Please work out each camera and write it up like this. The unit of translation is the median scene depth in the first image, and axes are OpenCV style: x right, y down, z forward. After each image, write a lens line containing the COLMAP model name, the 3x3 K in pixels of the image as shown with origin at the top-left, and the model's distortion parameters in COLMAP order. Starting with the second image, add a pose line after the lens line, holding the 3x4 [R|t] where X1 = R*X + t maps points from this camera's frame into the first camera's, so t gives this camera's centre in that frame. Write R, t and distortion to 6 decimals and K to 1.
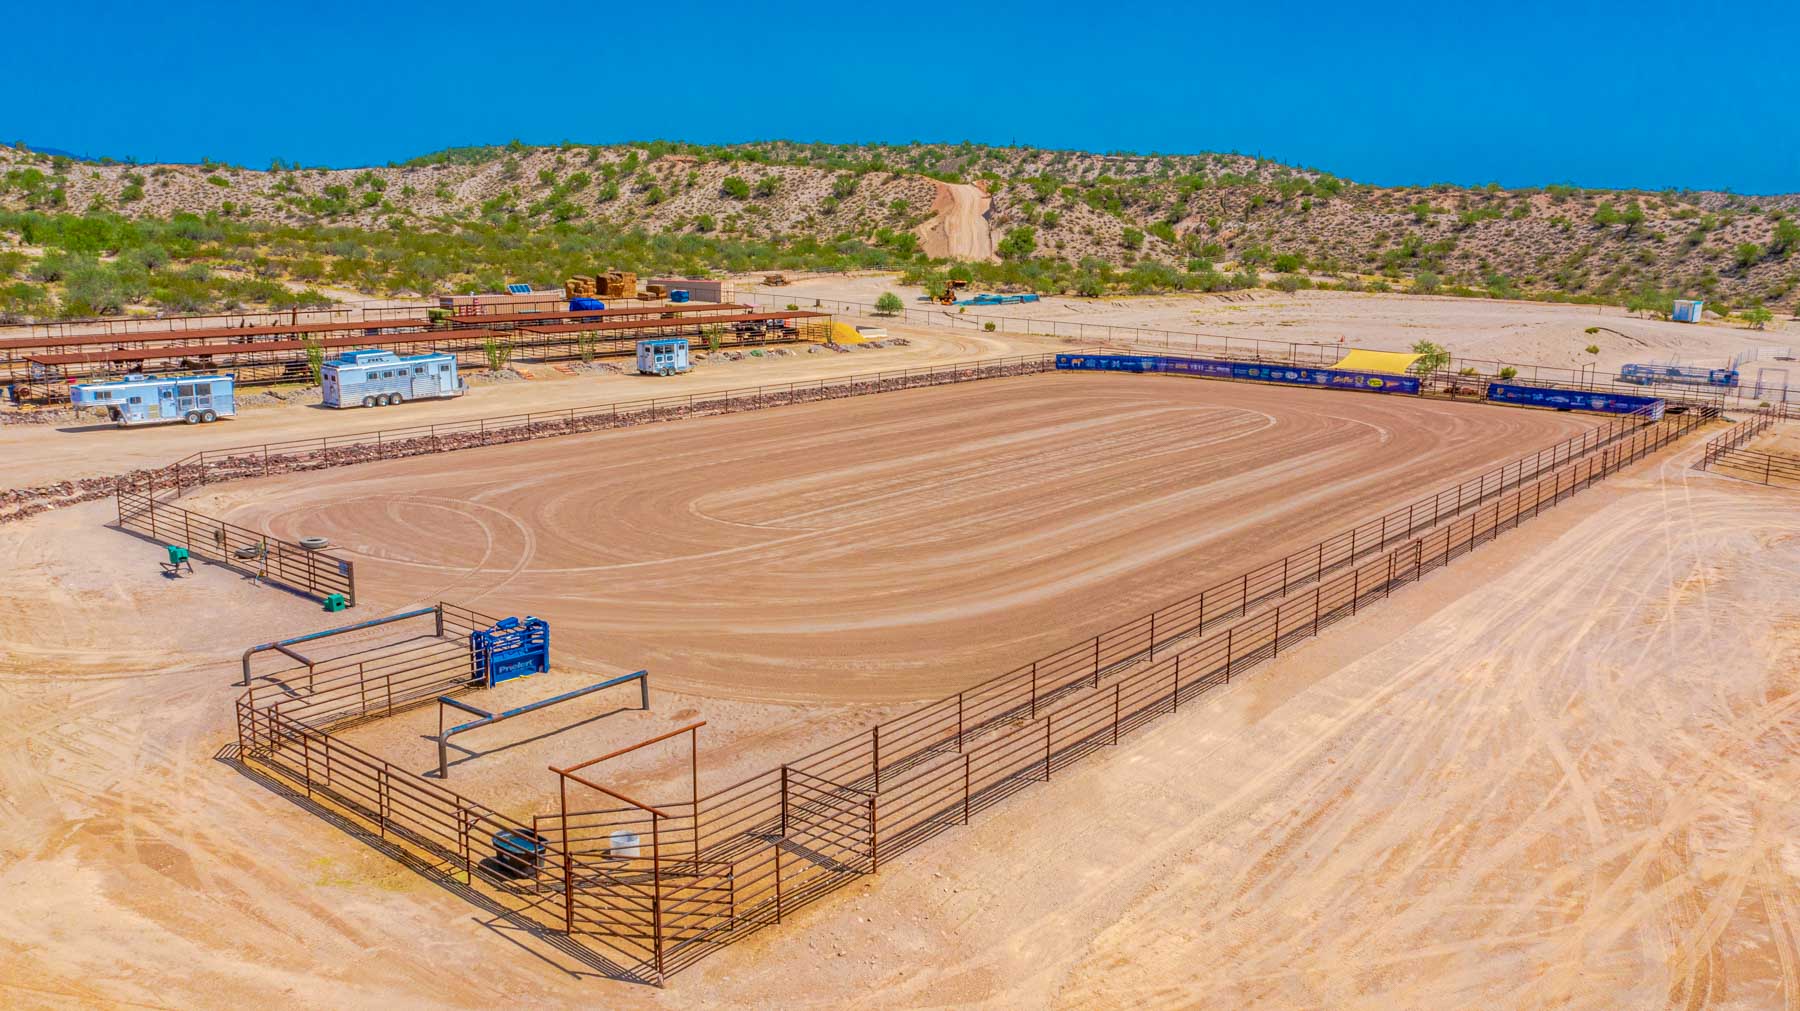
lens RADIAL K [[1416.1, 0, 888.9], [0, 1416.1, 505.0], [0, 0, 1]] dist [-0.022122, 0.005466]
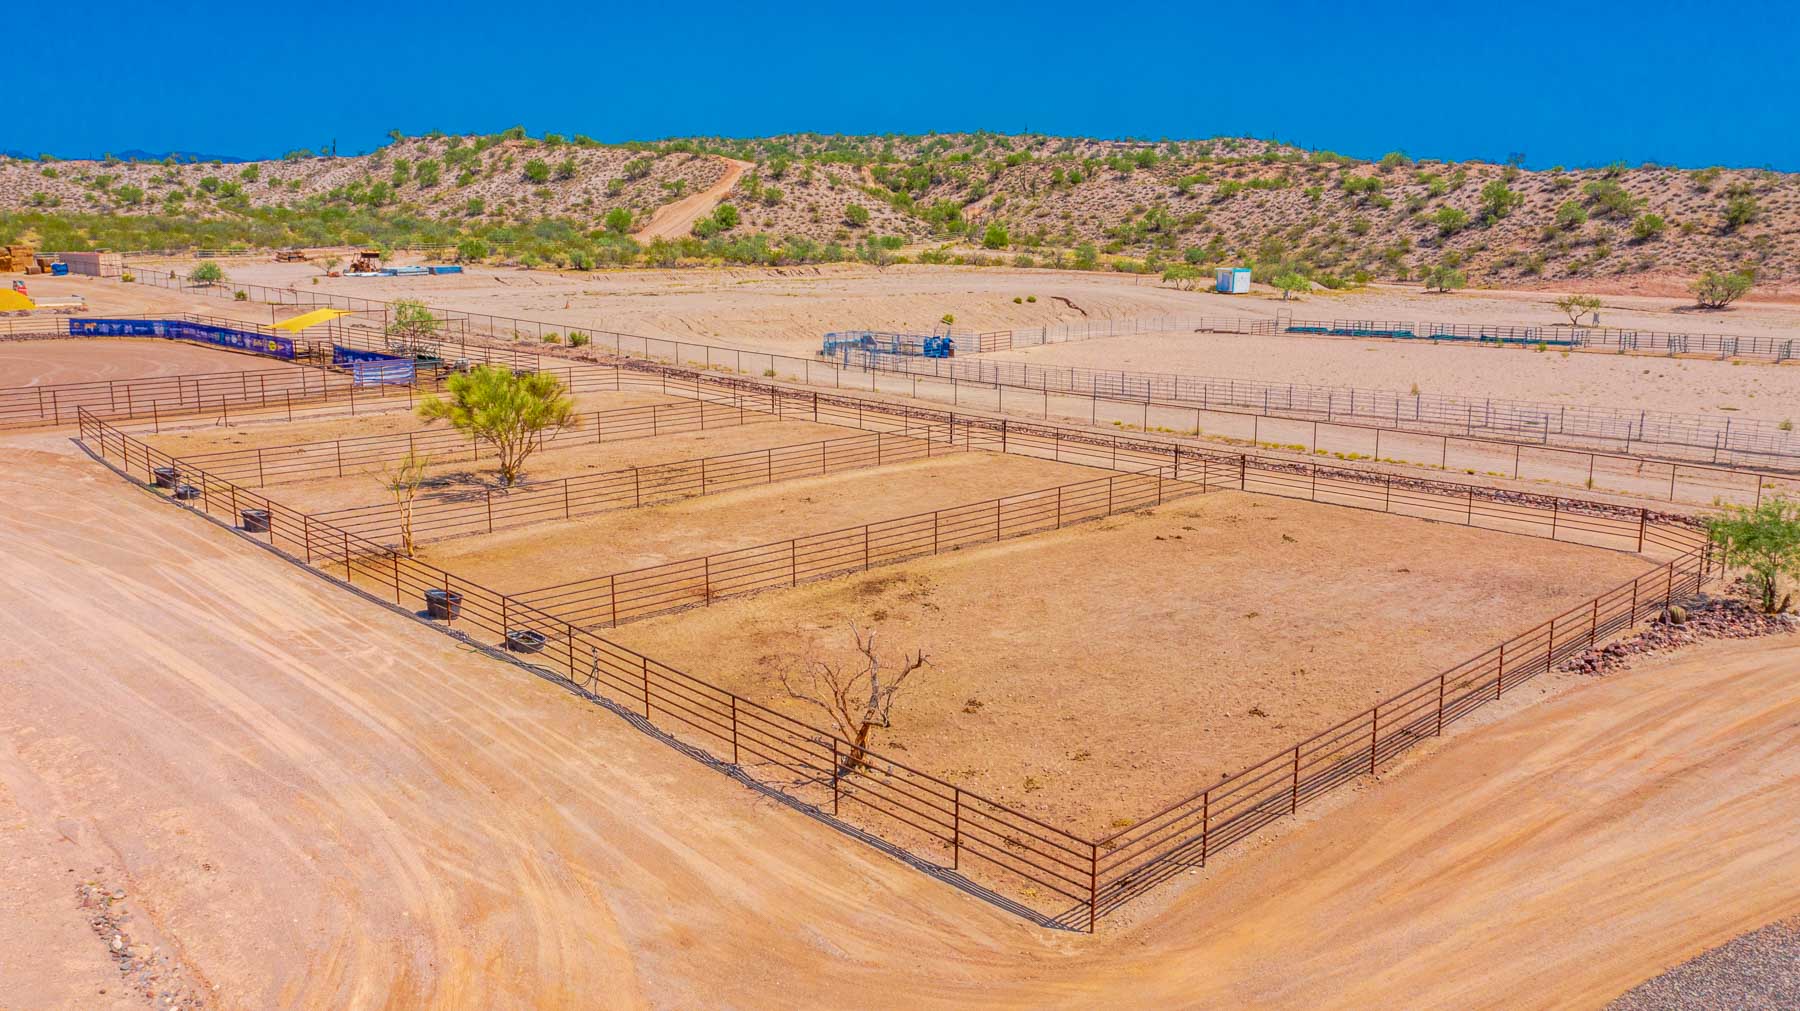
lens RADIAL K [[1416.1, 0, 903.5], [0, 1416.1, 513.8], [0, 0, 1]] dist [-0.022122, 0.005466]
pose [[0.994495, 0.011727, -0.104122, 0.256135], [-0.011038, 0.999913, 0.007190, 0.001455], [0.104197, -0.006001, 0.994539, 0.061078]]
